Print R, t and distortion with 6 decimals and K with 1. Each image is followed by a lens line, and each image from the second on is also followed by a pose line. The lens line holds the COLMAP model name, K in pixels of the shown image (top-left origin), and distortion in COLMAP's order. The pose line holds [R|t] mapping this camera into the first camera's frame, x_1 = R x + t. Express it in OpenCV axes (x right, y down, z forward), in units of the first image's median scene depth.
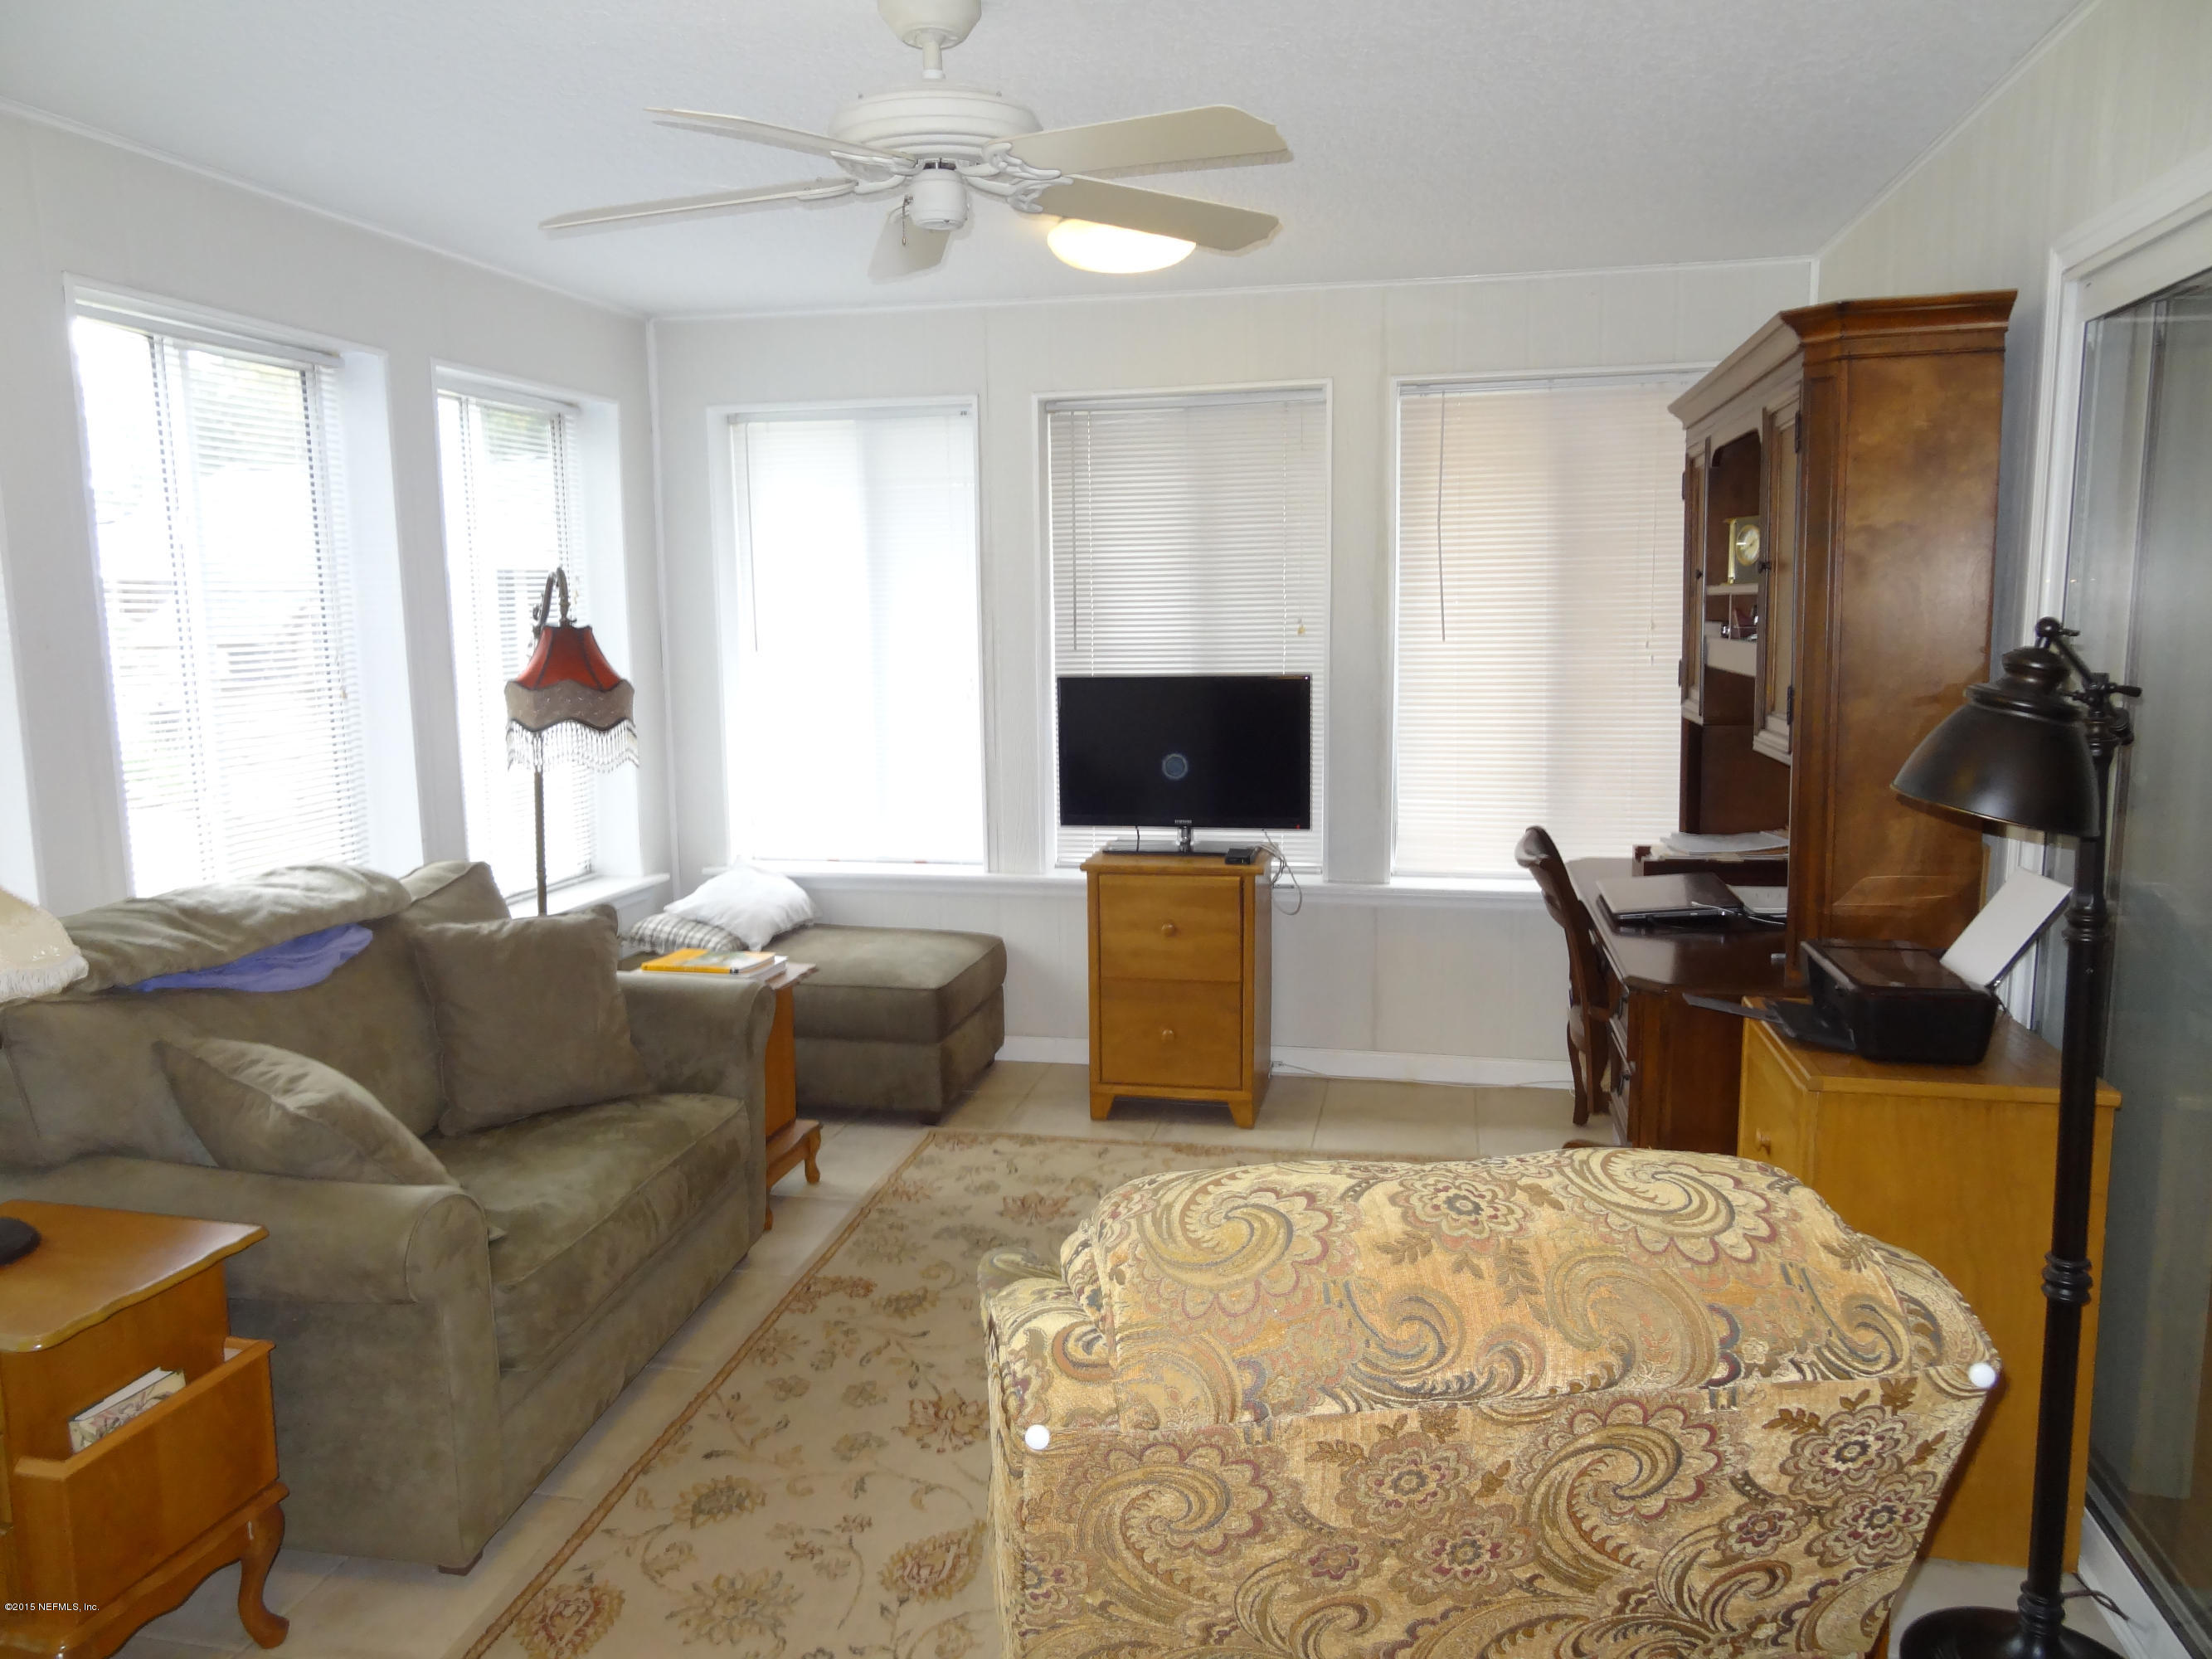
lens RADIAL K [[1511.3, 0, 1142.4], [0, 1511.3, 819.4], [0, 0, 1]] dist [0.042244, -0.000681]
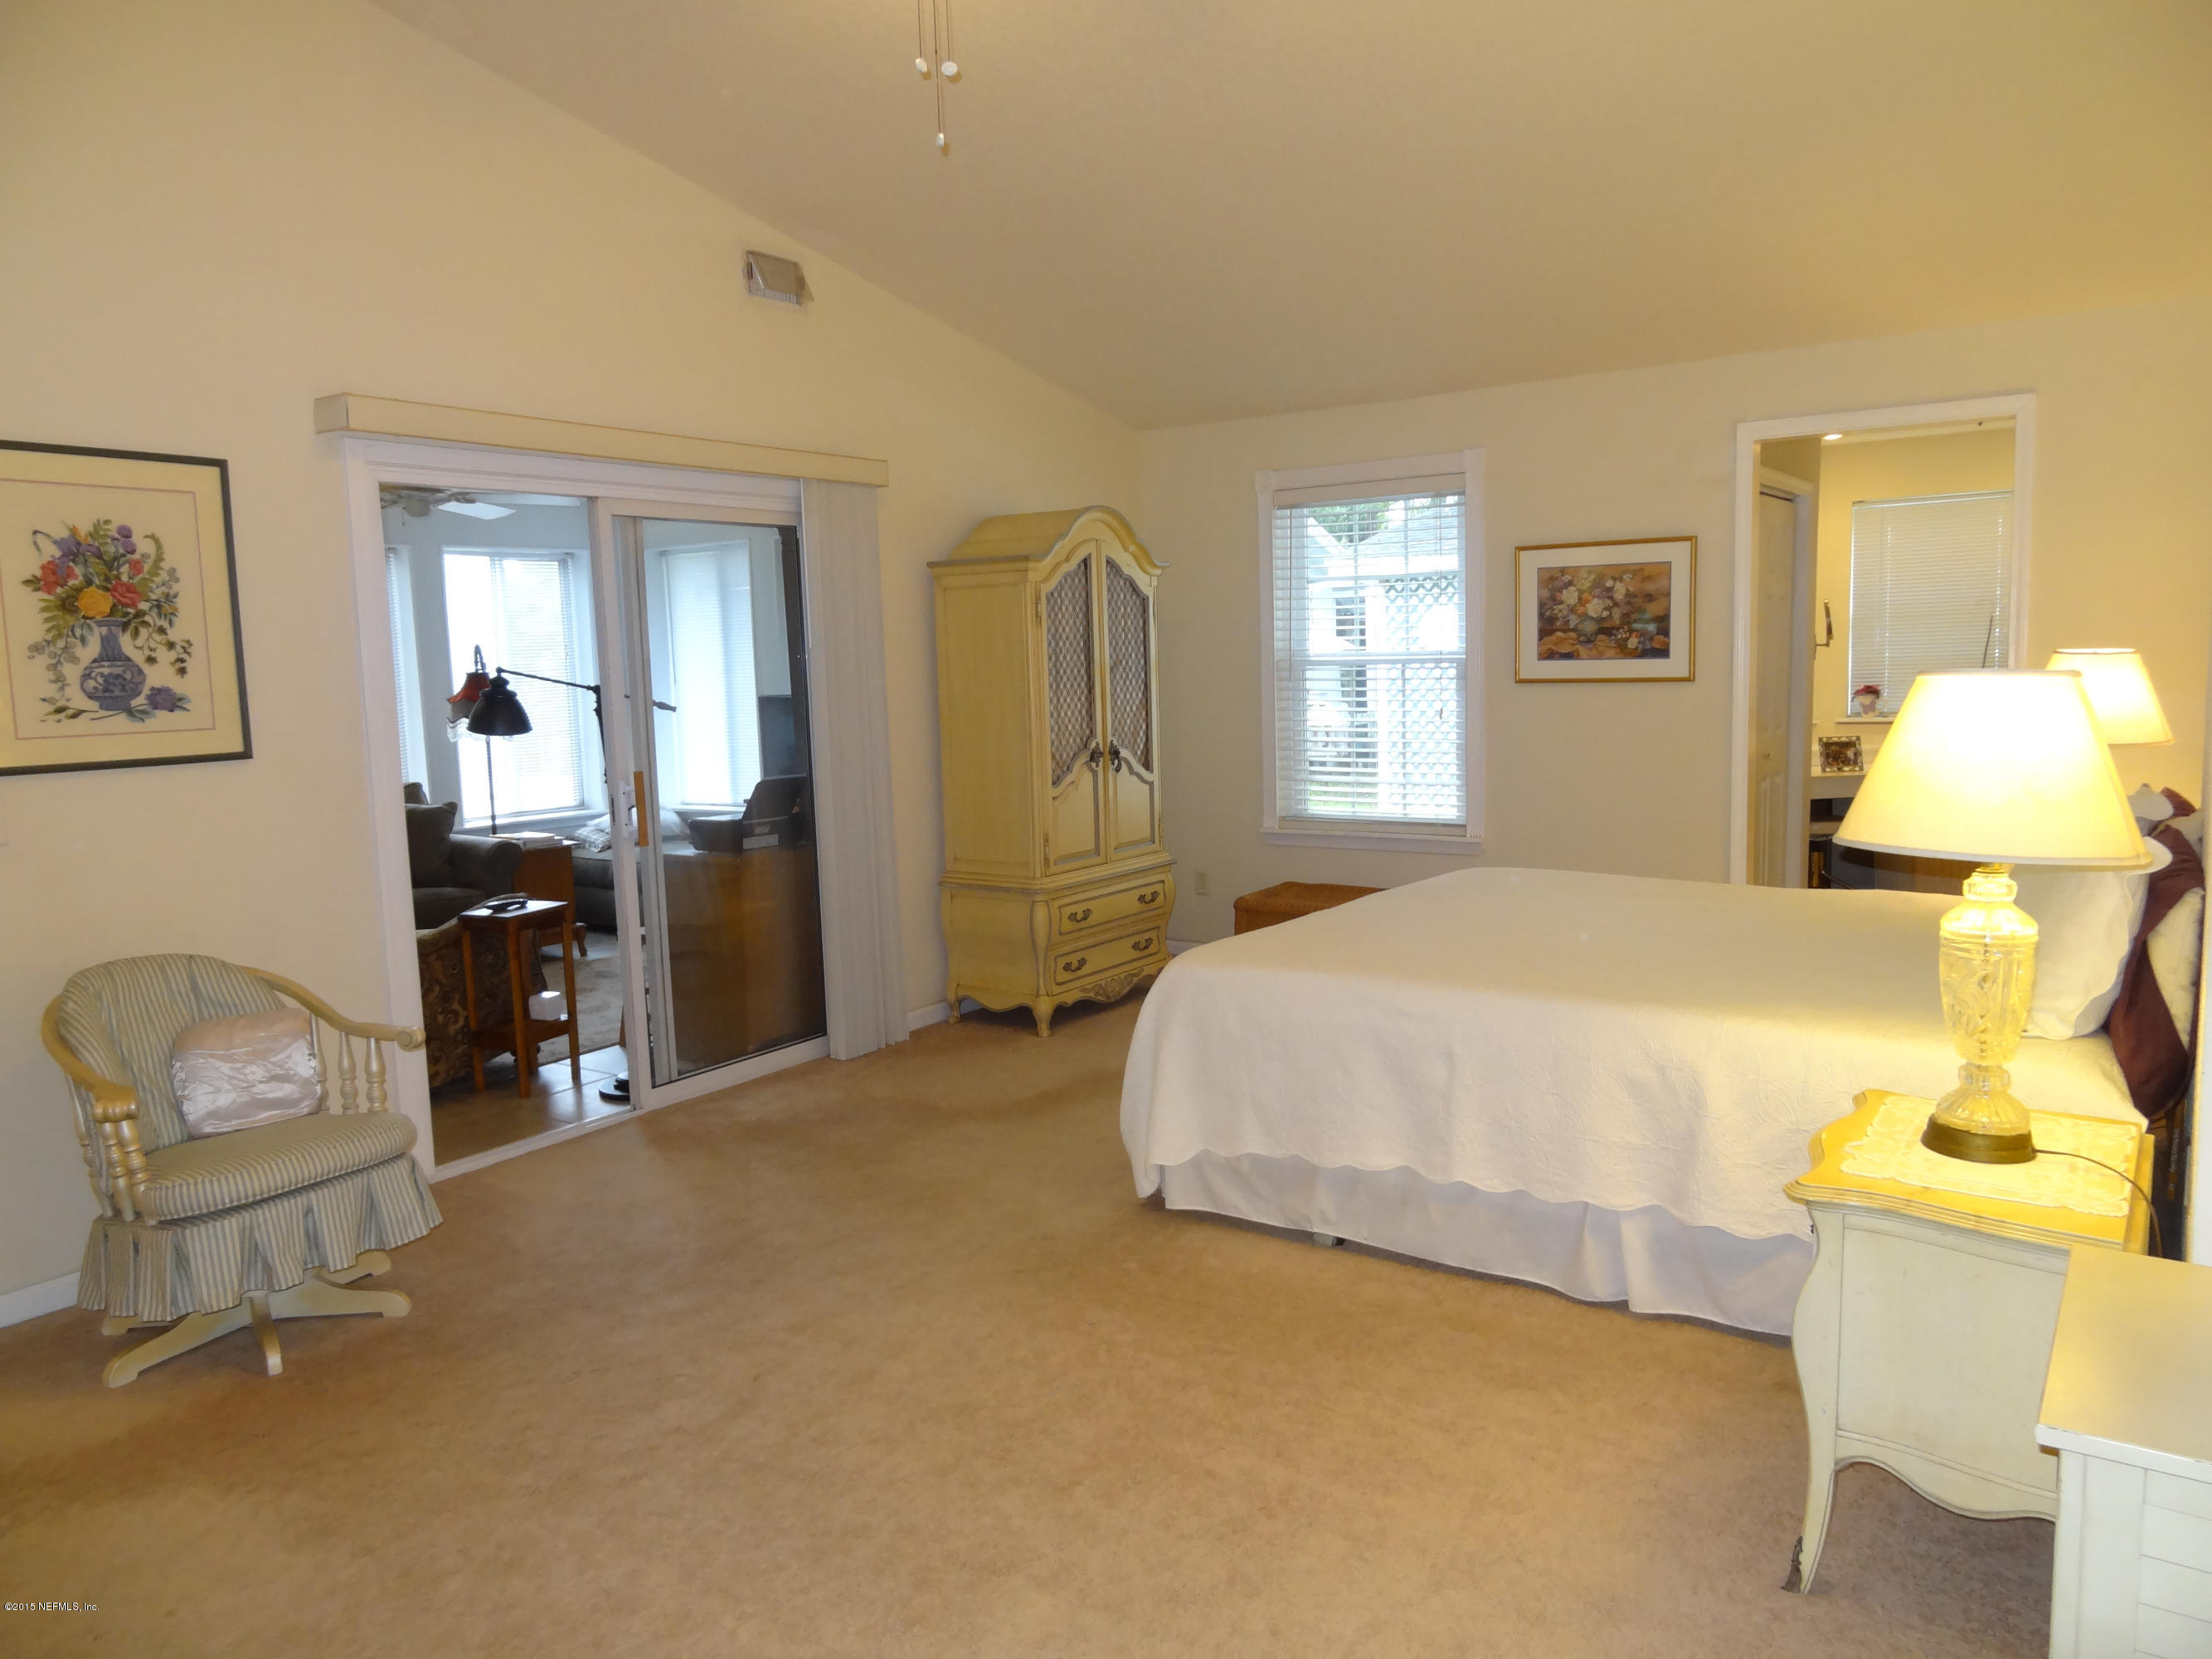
lens RADIAL K [[1556.0, 0, 1106.0], [0, 1556.0, 829.5], [0, 0, 1]] dist [0.004714, 0.002158]
pose [[0.925391, 0.022562, -0.378342, 1.287685], [-0.029038, 0.999513, -0.011420, 0.090949], [0.377900, 0.021554, 0.925596, -0.679551]]
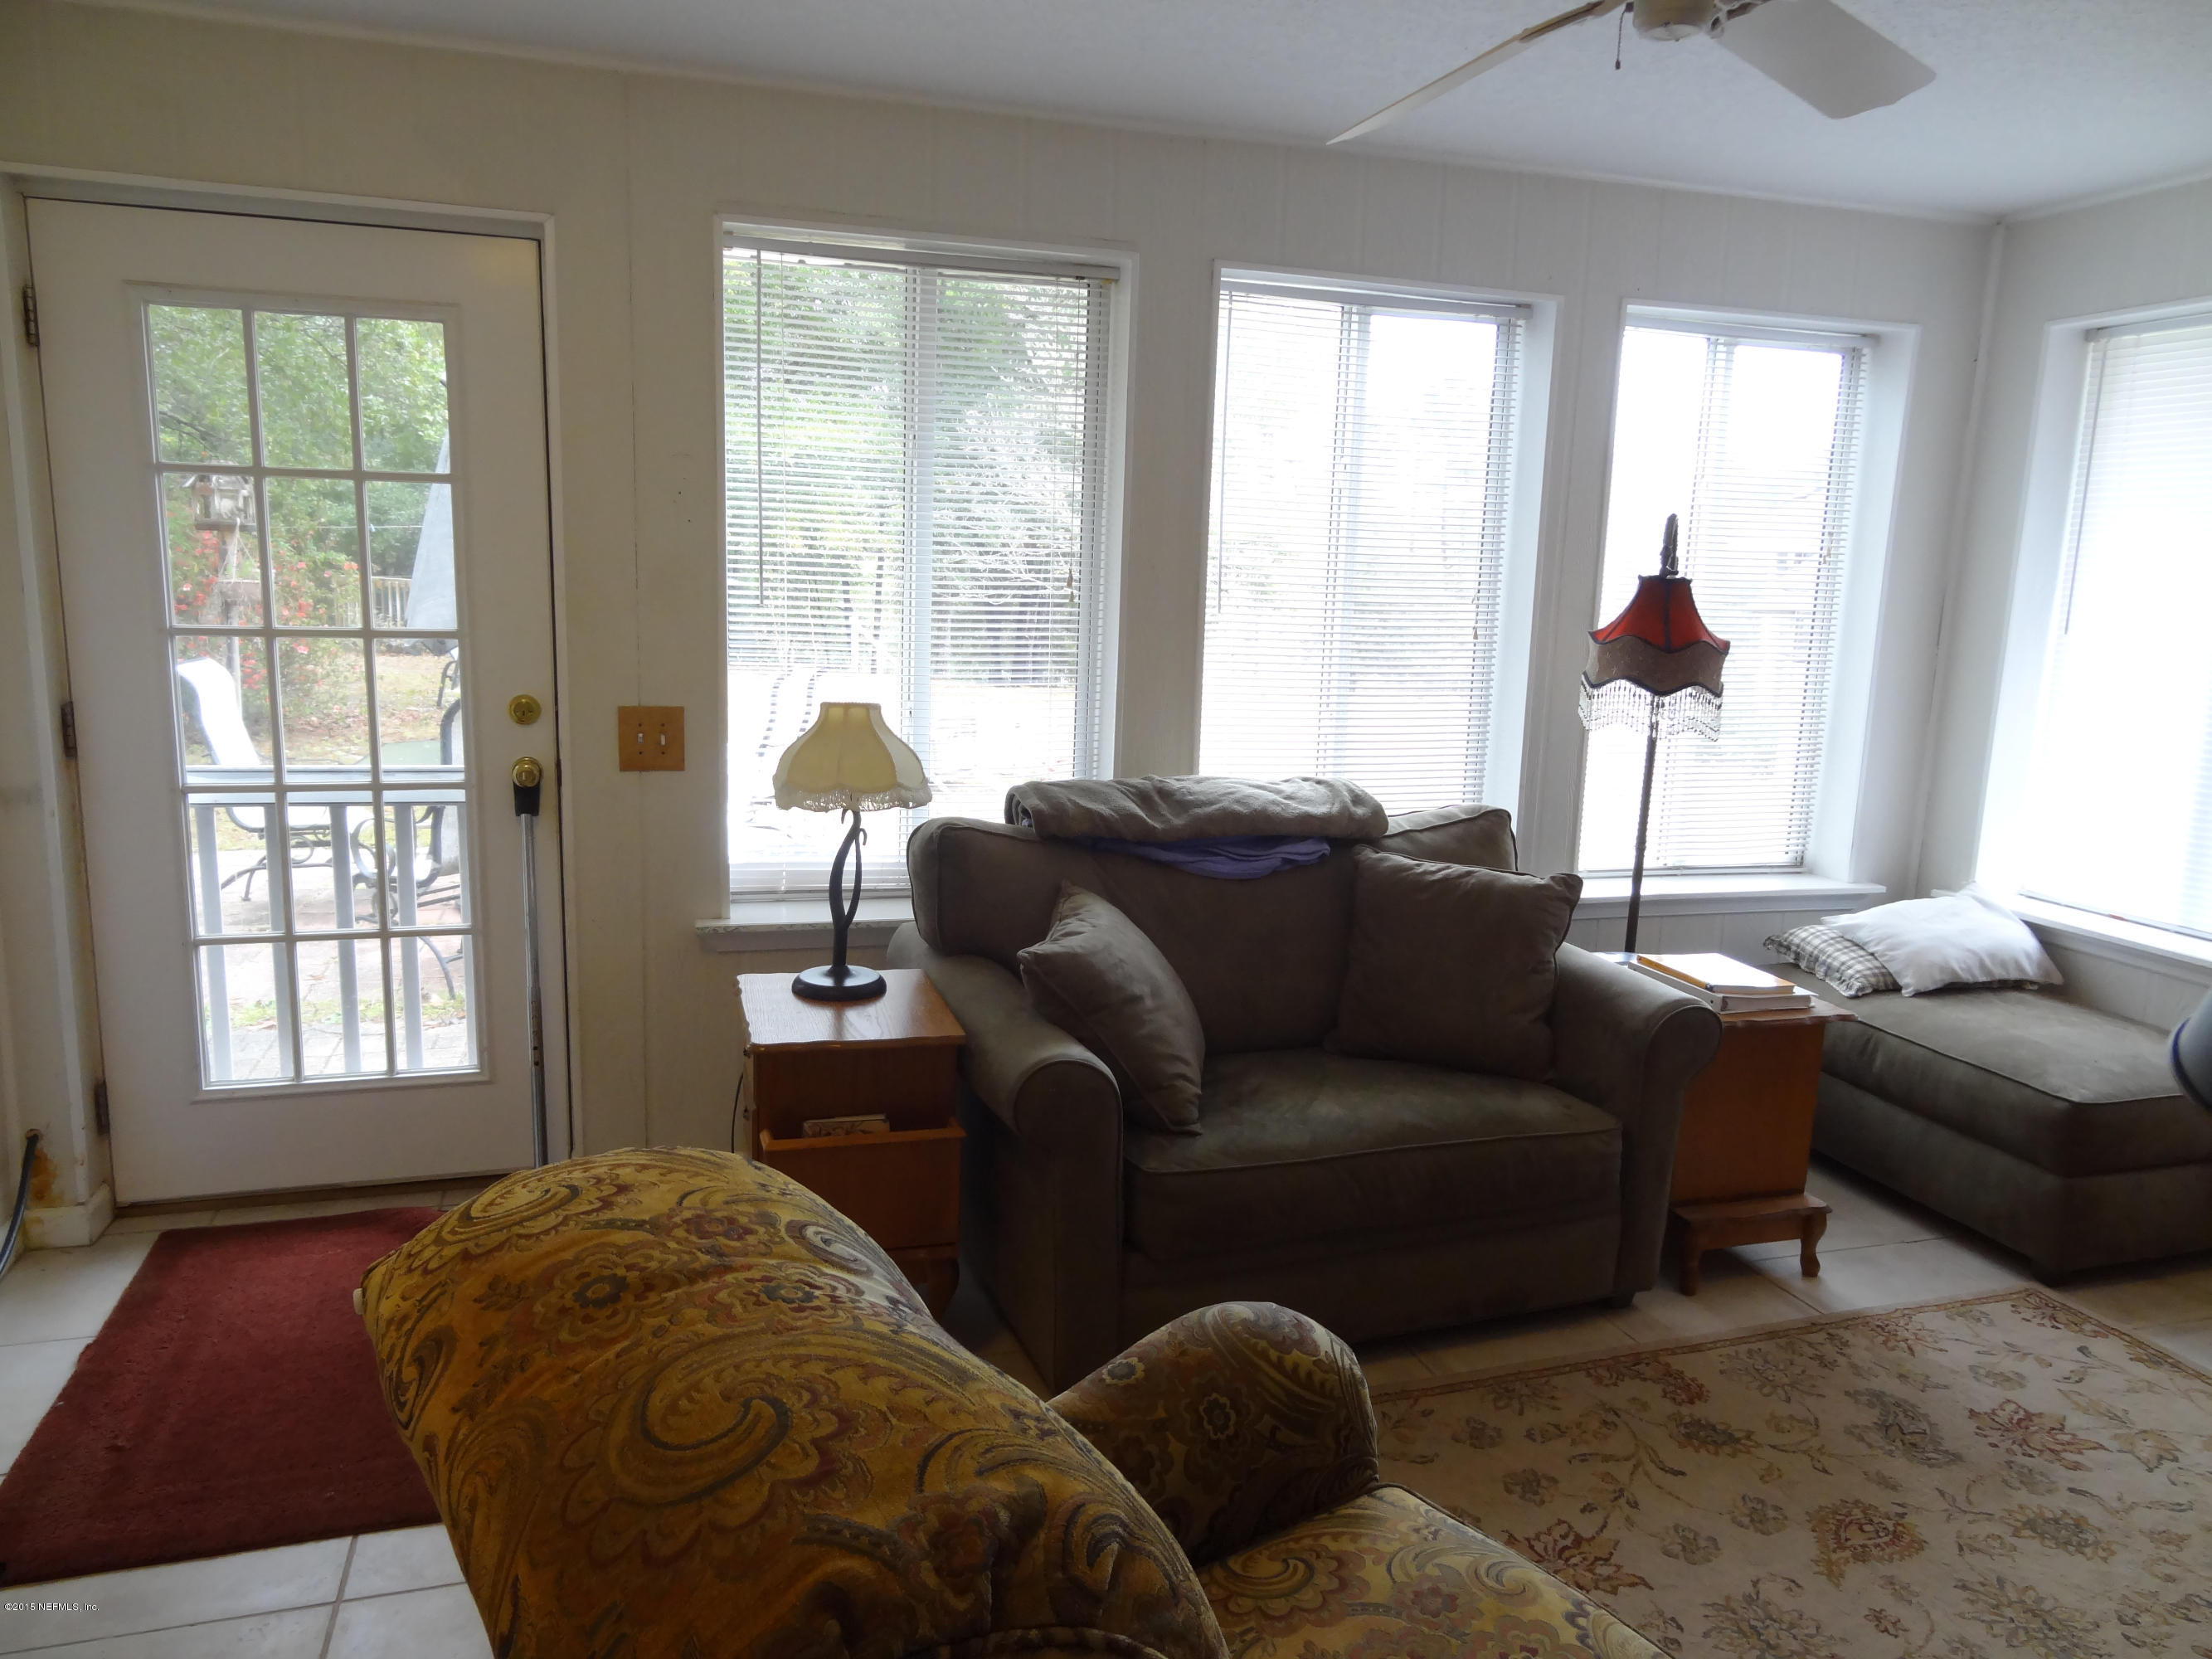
lens RADIAL K [[1556.0, 0, 1106.0], [0, 1556.0, 829.5], [0, 0, 1]] dist [0.004714, 0.002158]
pose [[0.509590, 0.171490, -0.843154, 0.272955], [-0.161762, 0.981557, 0.101874, -0.019504], [0.845074, 0.084477, 0.527933, 0.243623]]
